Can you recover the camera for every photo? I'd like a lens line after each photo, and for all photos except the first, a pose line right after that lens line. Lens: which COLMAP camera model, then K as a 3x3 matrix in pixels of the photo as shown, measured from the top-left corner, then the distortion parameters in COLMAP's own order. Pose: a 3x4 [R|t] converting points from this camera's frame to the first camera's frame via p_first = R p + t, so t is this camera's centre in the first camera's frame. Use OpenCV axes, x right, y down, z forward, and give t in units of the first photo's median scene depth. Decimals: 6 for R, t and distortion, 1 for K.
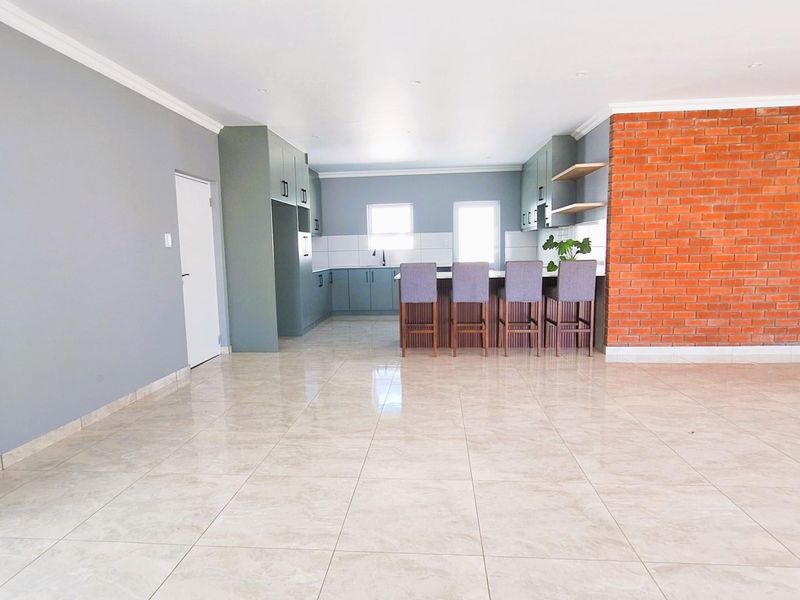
lens RADIAL K [[466.8, 0, 400.0], [0, 466.8, 300.0], [0, 0, 1]] dist [-0.002379, -0.000368]
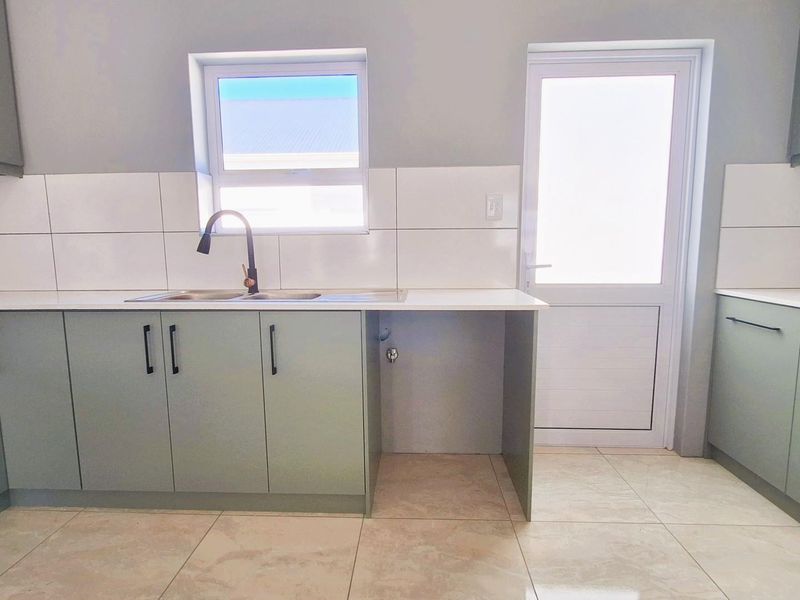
lens RADIAL K [[448.0, 0, 400.0], [0, 448.0, 300.0], [0, 0, 1]] dist [0.000048, -0.001096]
pose [[0.999483, 0.010454, 0.030393, 0.039424], [-0.010894, 0.999838, 0.014359, -0.074614], [-0.030238, -0.014682, 0.999435, 0.763350]]
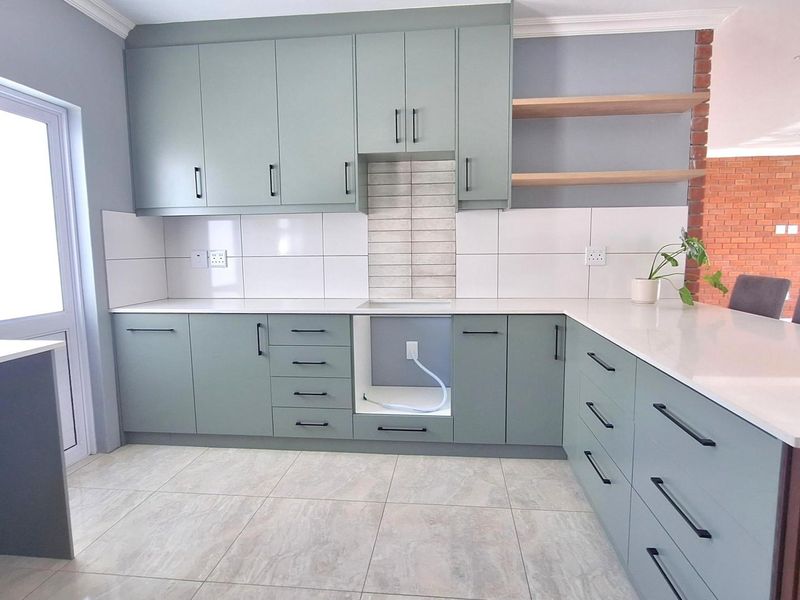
lens RADIAL K [[448.0, 0, 400.0], [0, 448.0, 300.0], [0, 0, 1]] dist [0.000048, -0.001096]
pose [[0.044939, -0.088181, 0.995090, -0.079249], [0.120364, 0.989318, 0.082234, -0.086933], [-0.991712, 0.116077, 0.055073, 0.791352]]
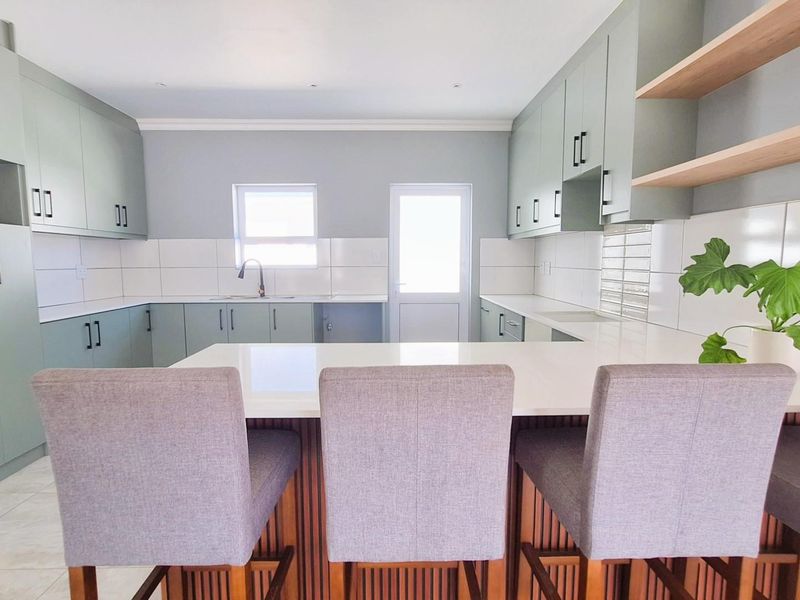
lens RADIAL K [[448.0, 0, 400.0], [0, 448.0, 300.0], [0, 0, 1]] dist [0.000048, -0.001096]
pose [[0.994818, 0.010500, 0.101125, 0.073680], [-0.008307, 0.999722, -0.022083, -0.059661], [-0.101329, 0.021129, 0.994629, 0.471767]]
